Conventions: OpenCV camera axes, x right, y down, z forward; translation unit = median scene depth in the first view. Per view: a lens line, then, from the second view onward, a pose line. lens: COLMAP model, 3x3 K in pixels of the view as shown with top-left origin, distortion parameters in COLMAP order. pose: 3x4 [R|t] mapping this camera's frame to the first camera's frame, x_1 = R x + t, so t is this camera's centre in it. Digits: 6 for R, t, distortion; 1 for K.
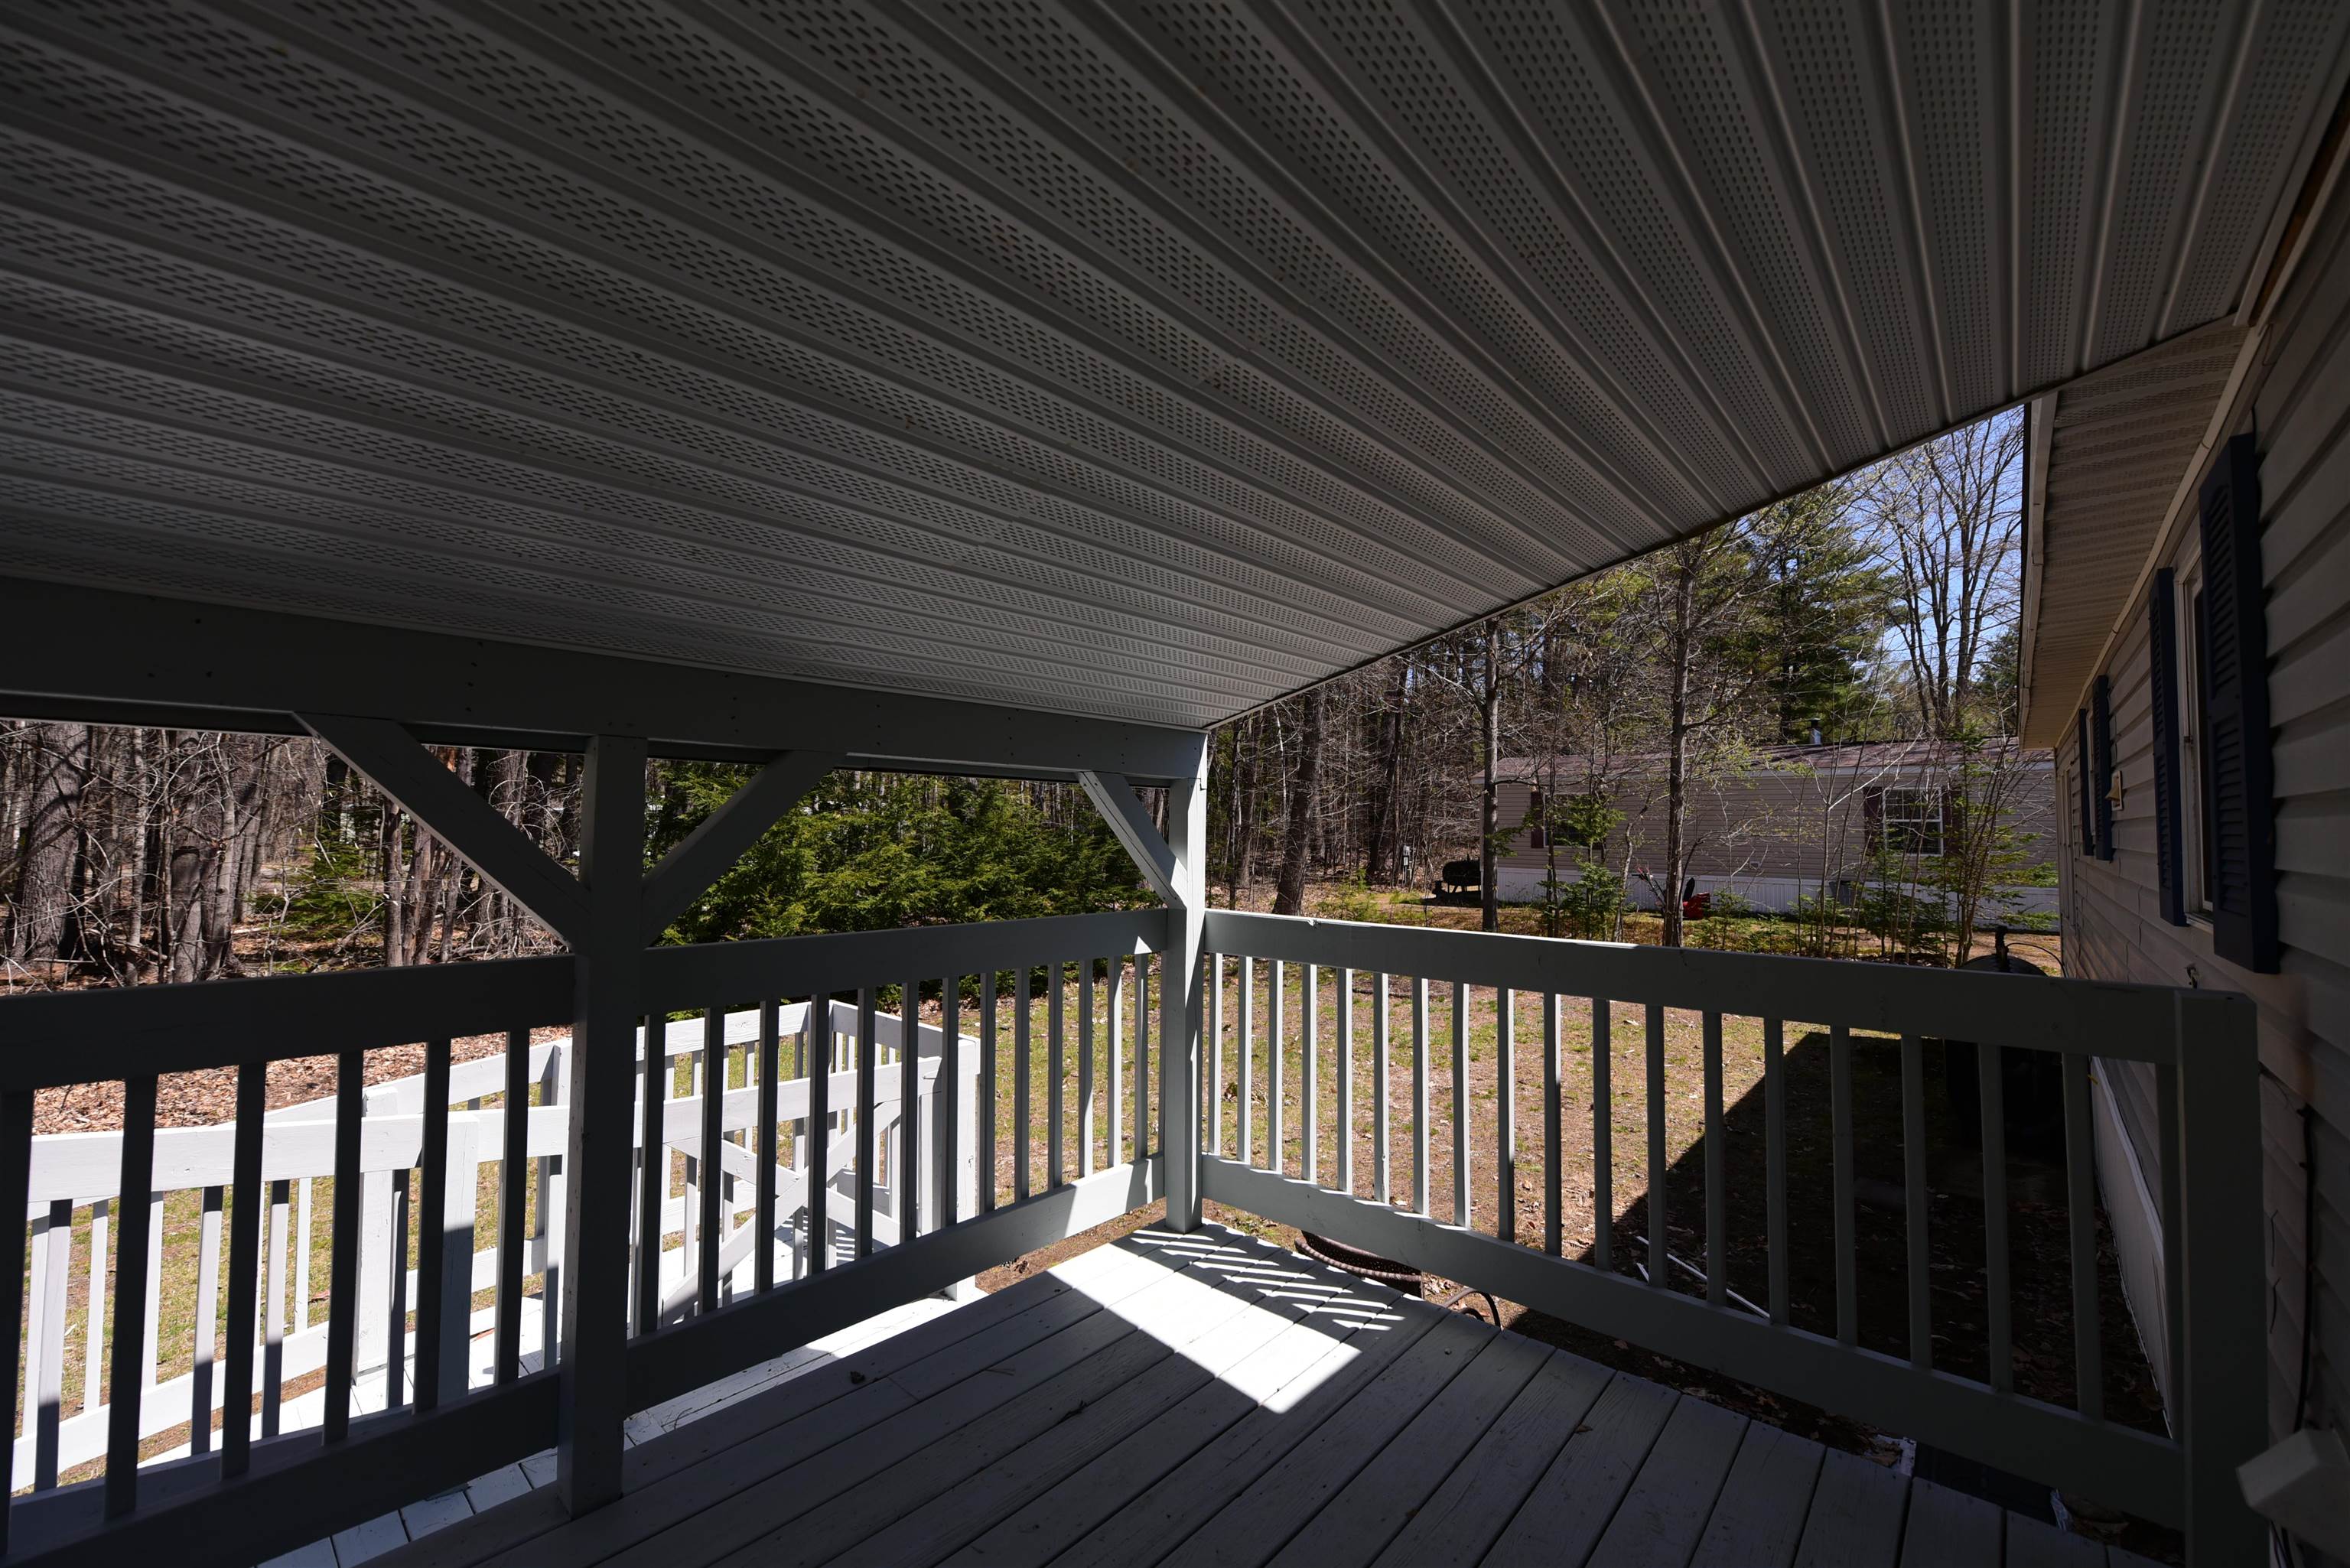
lens RADIAL K [[930.6, 0, 1183.3], [0, 930.6, 784.6], [0, 0, 1]] dist [-0.006341, -0.001075]
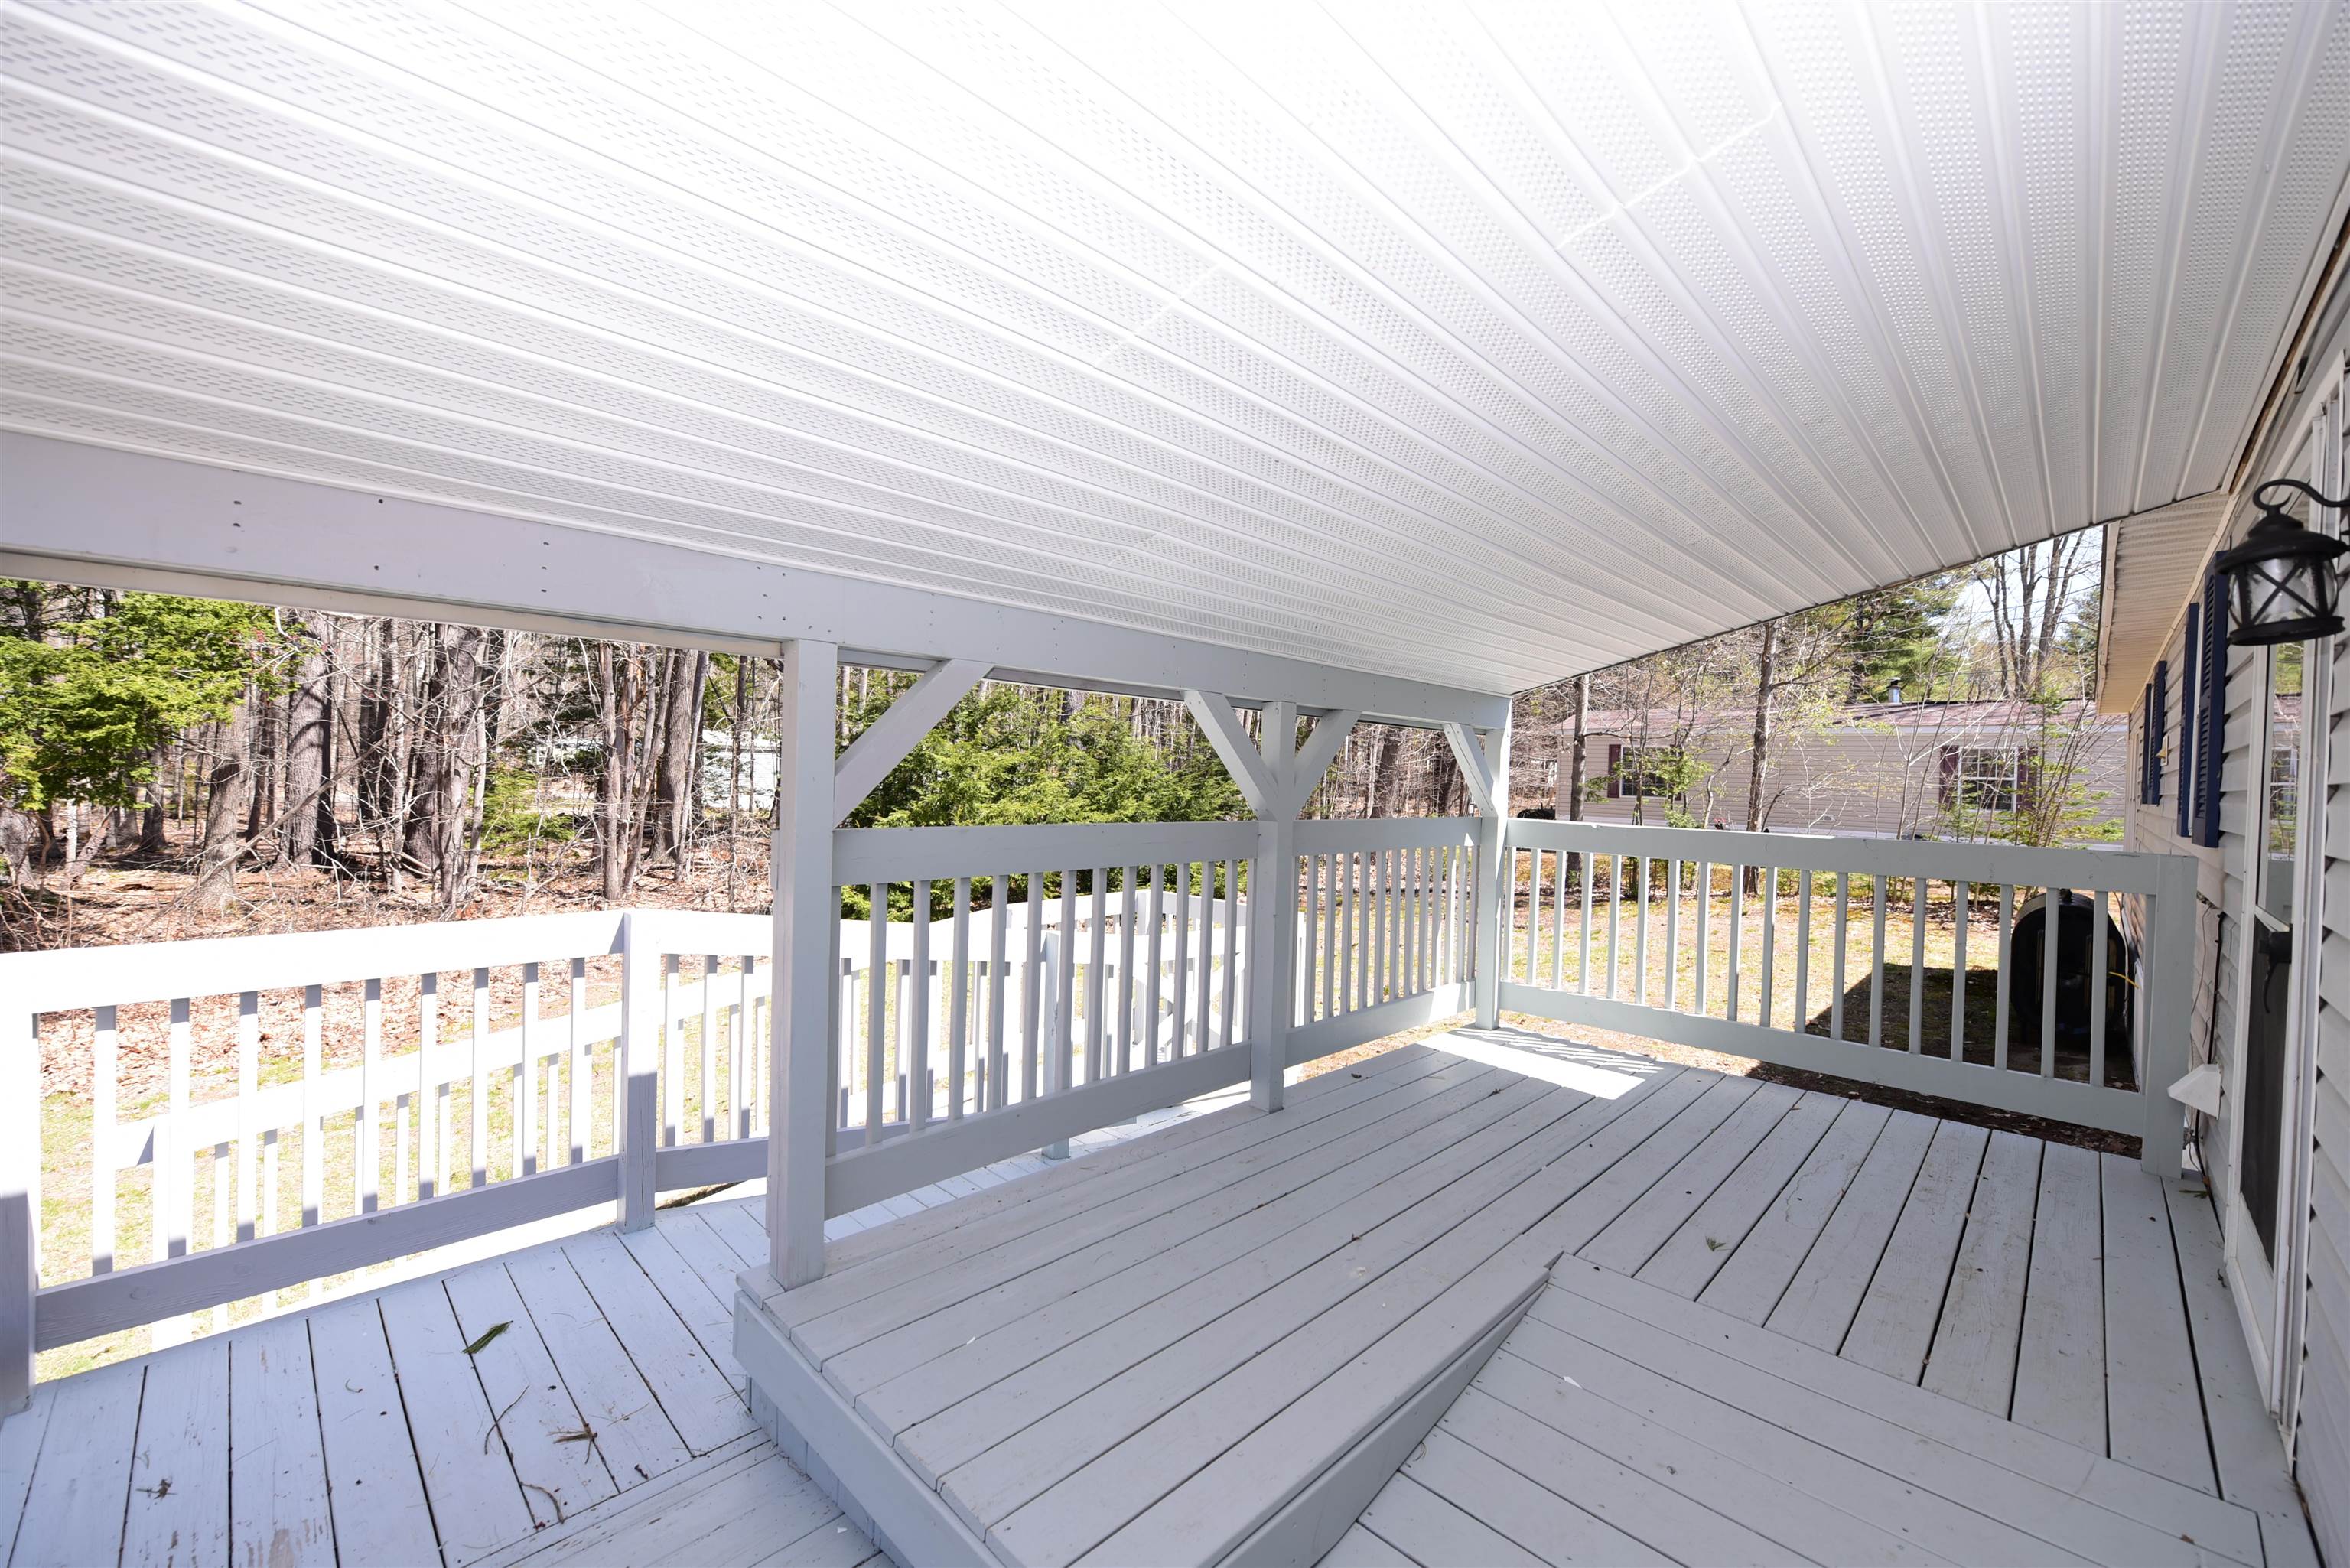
lens RADIAL K [[930.6, 0, 1183.3], [0, 930.6, 784.6], [0, 0, 1]] dist [-0.006341, -0.001075]
pose [[0.998794, 0.020036, -0.044814, -0.094792], [-0.017408, 0.998148, 0.058282, 0.000968], [0.045899, -0.057432, 0.997294, -0.109732]]
